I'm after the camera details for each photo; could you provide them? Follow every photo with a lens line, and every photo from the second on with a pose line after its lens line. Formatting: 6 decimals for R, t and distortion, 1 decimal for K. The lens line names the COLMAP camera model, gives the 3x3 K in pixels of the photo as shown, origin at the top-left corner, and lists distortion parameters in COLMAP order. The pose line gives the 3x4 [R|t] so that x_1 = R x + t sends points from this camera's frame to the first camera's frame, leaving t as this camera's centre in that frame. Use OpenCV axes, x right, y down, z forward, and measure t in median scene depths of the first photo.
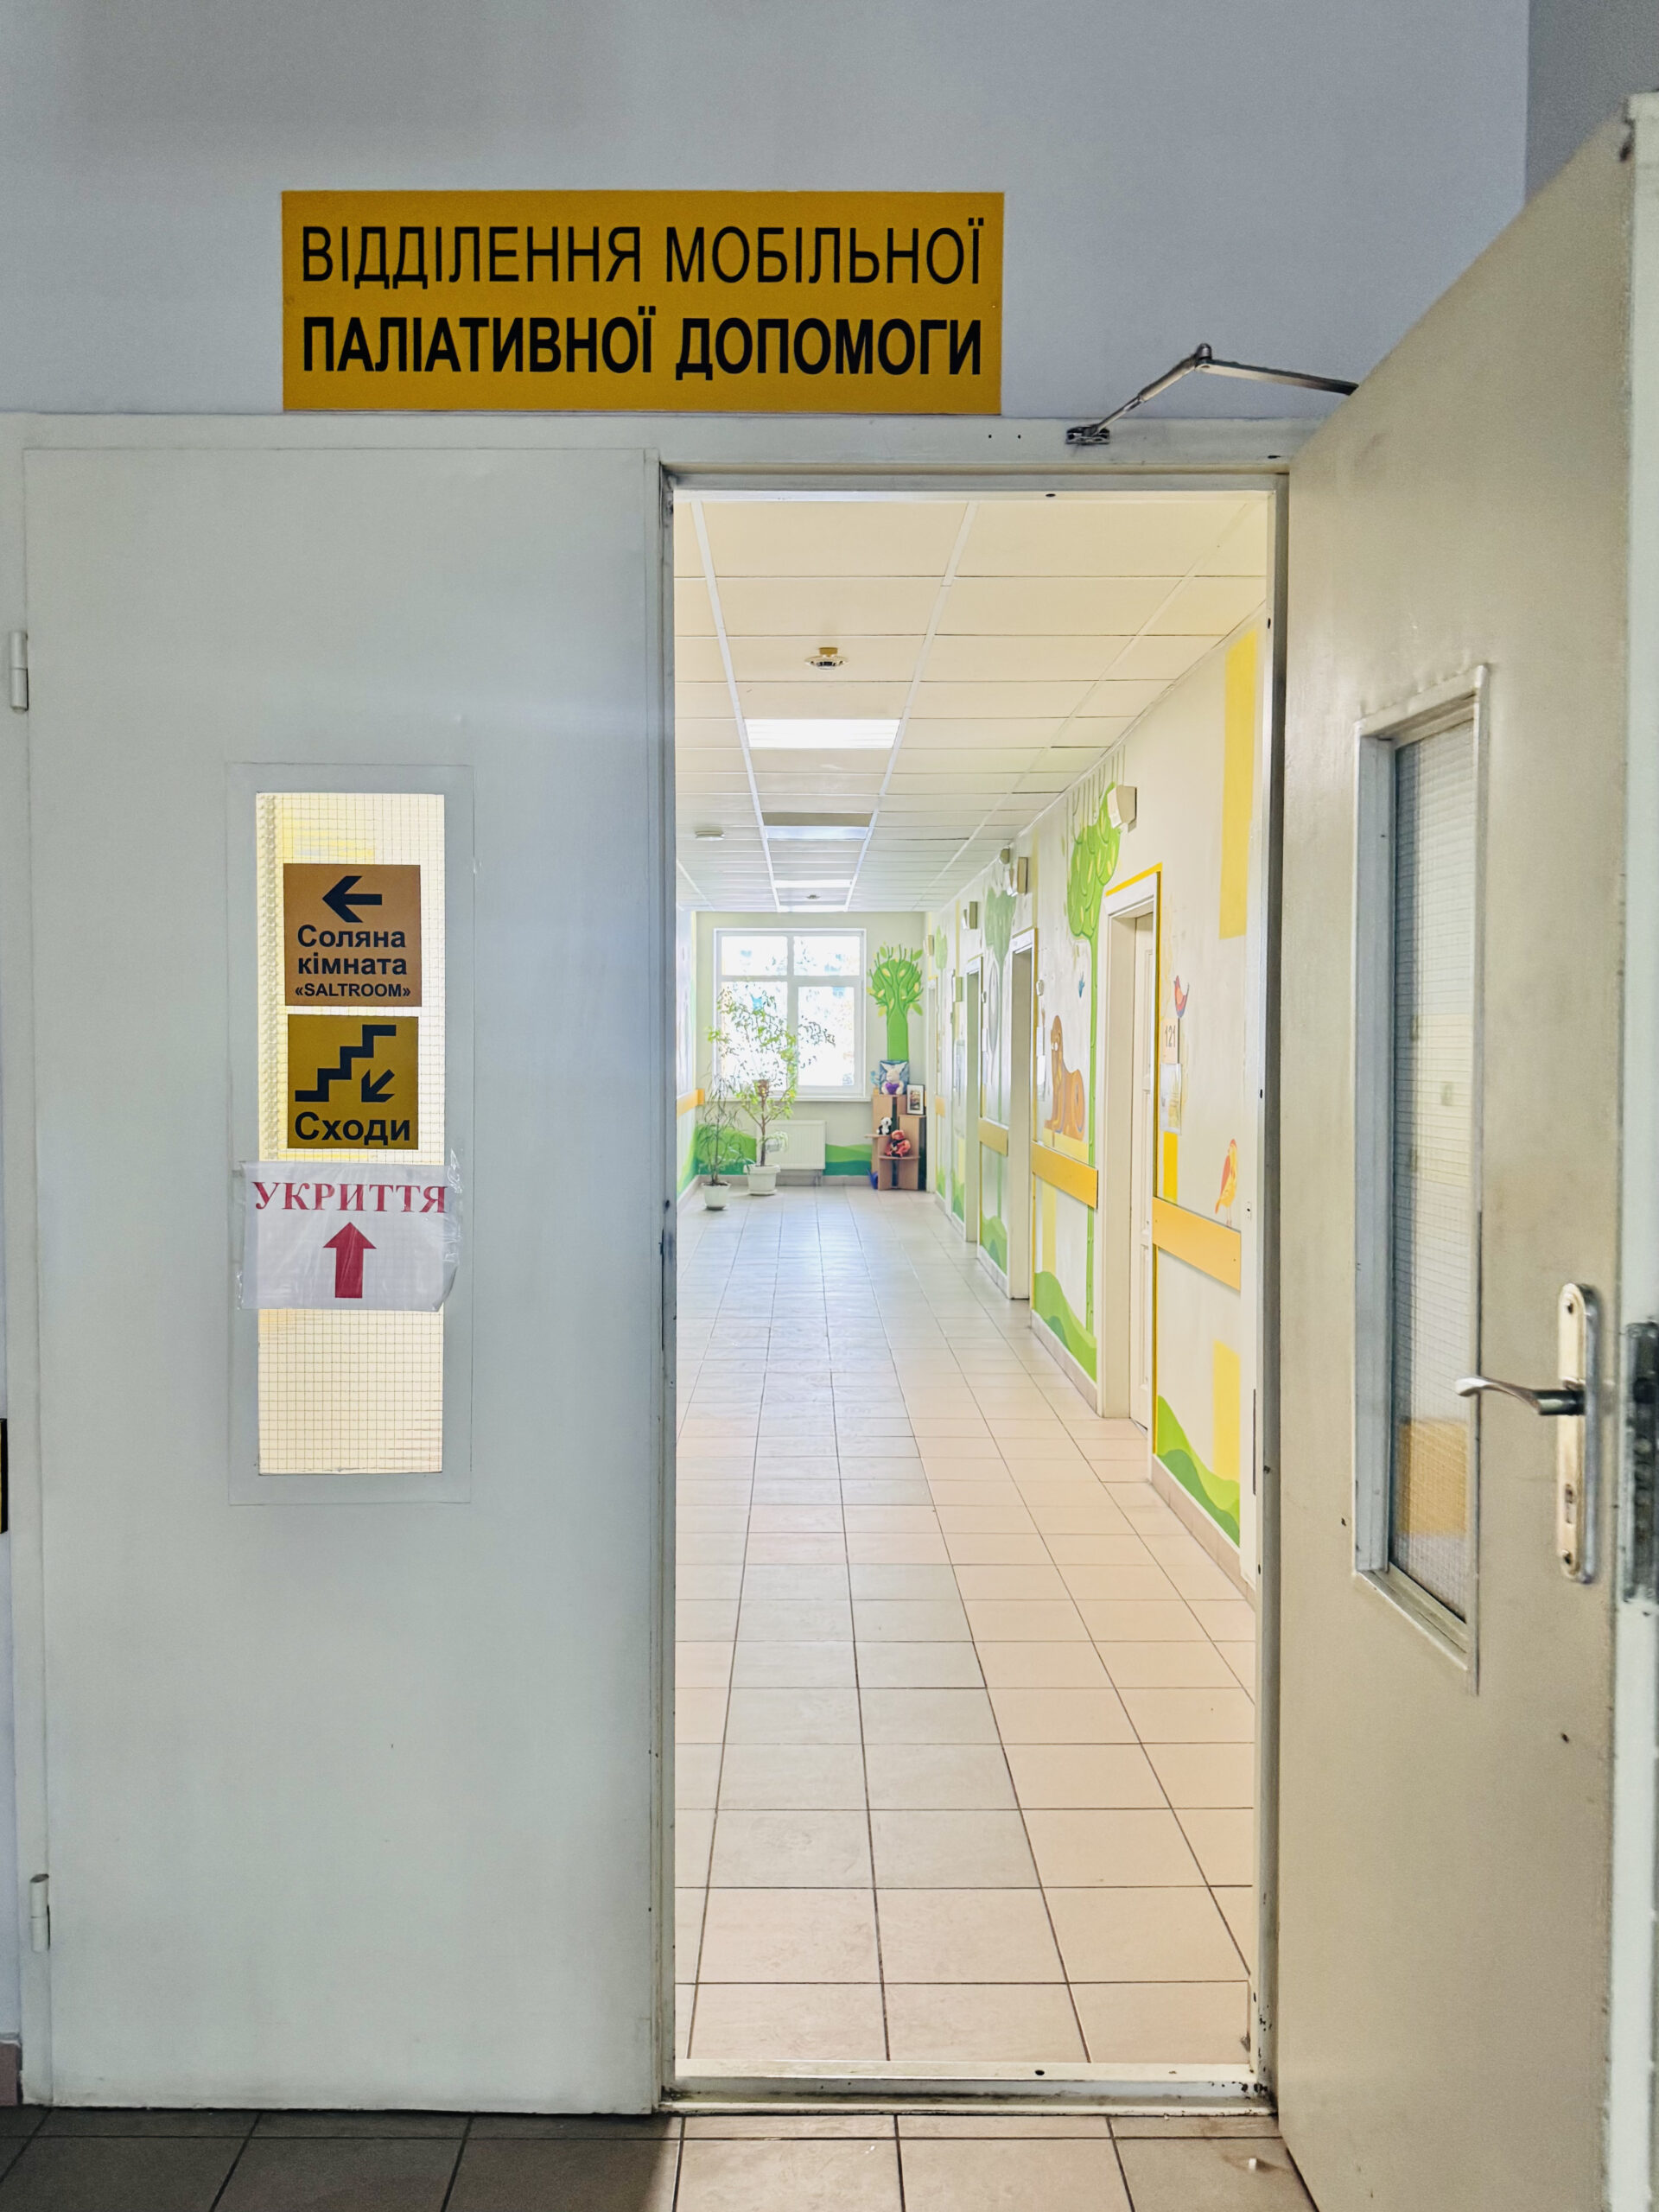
lens RADIAL K [[1609.1, 0, 829.5], [0, 1609.1, 1106.0], [0, 0, 1]] dist [0.031426, -0.026342]
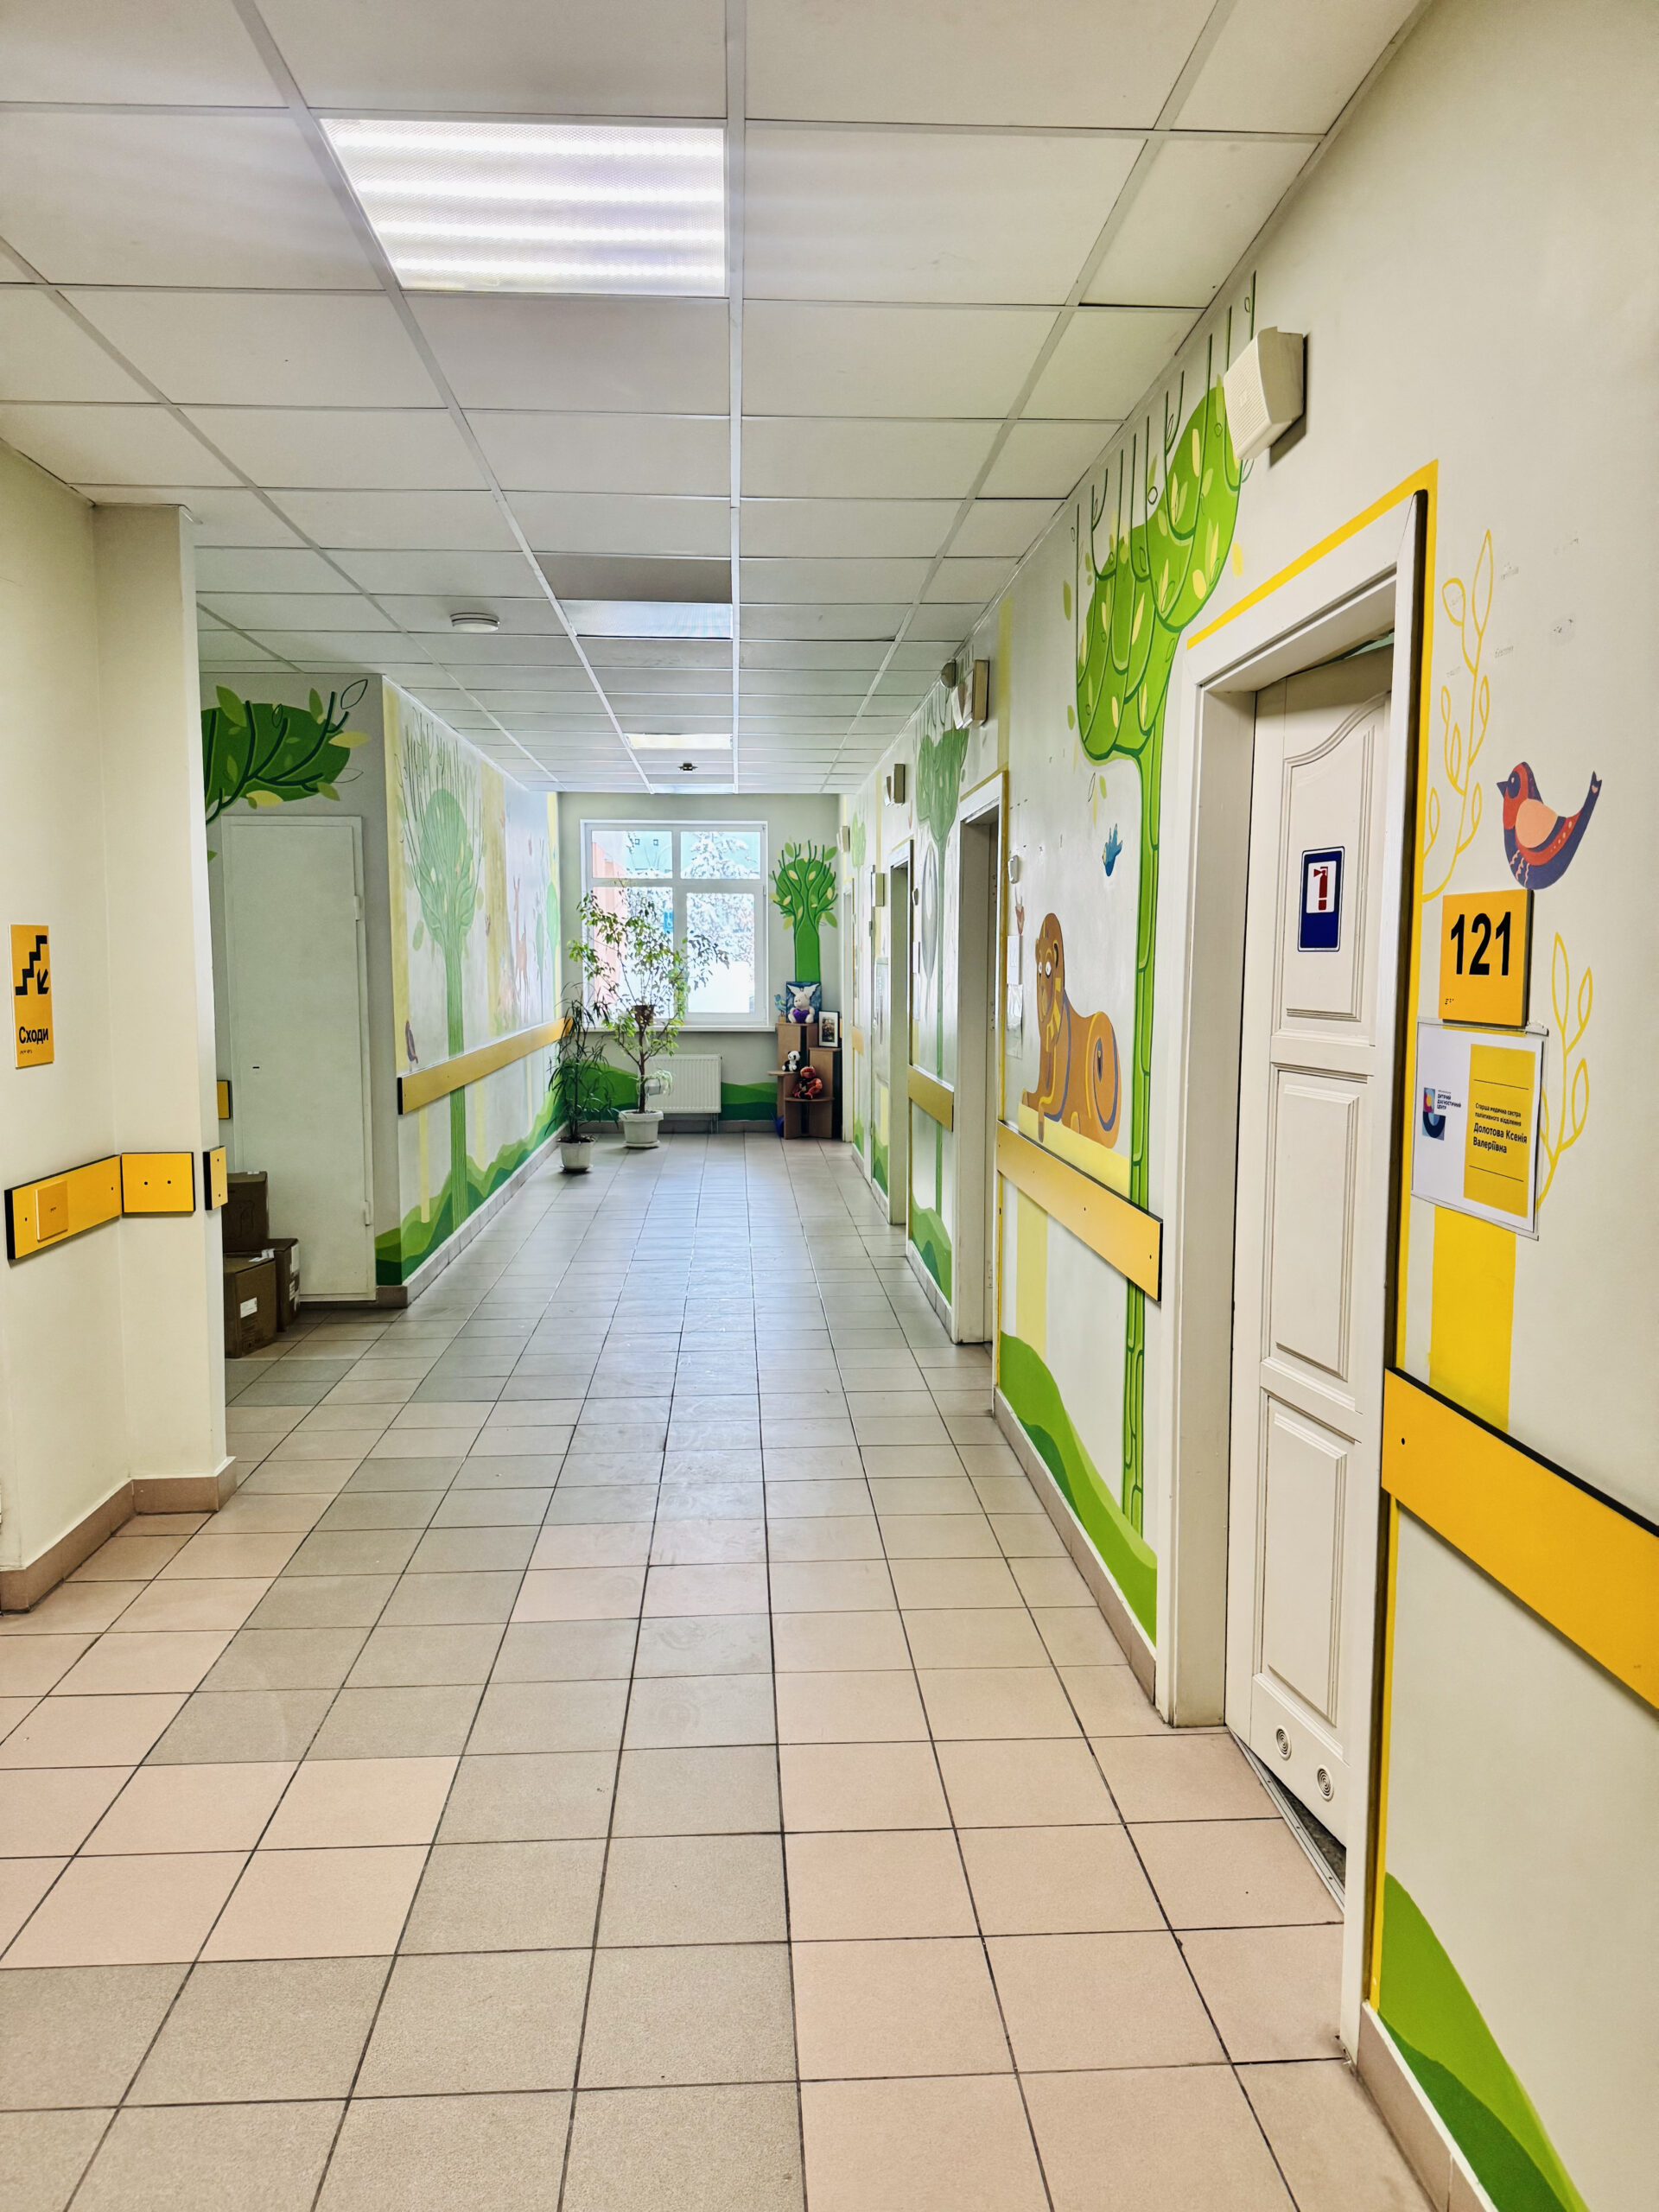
lens RADIAL K [[1609.1, 0, 829.5], [0, 1609.1, 1106.0], [0, 0, 1]] dist [0.031426, -0.026342]
pose [[0.998852, -0.005724, 0.047562, 0.016382], [0.003287, 0.998685, 0.051165, -0.008037], [-0.047793, -0.050950, 0.997557, 0.197681]]
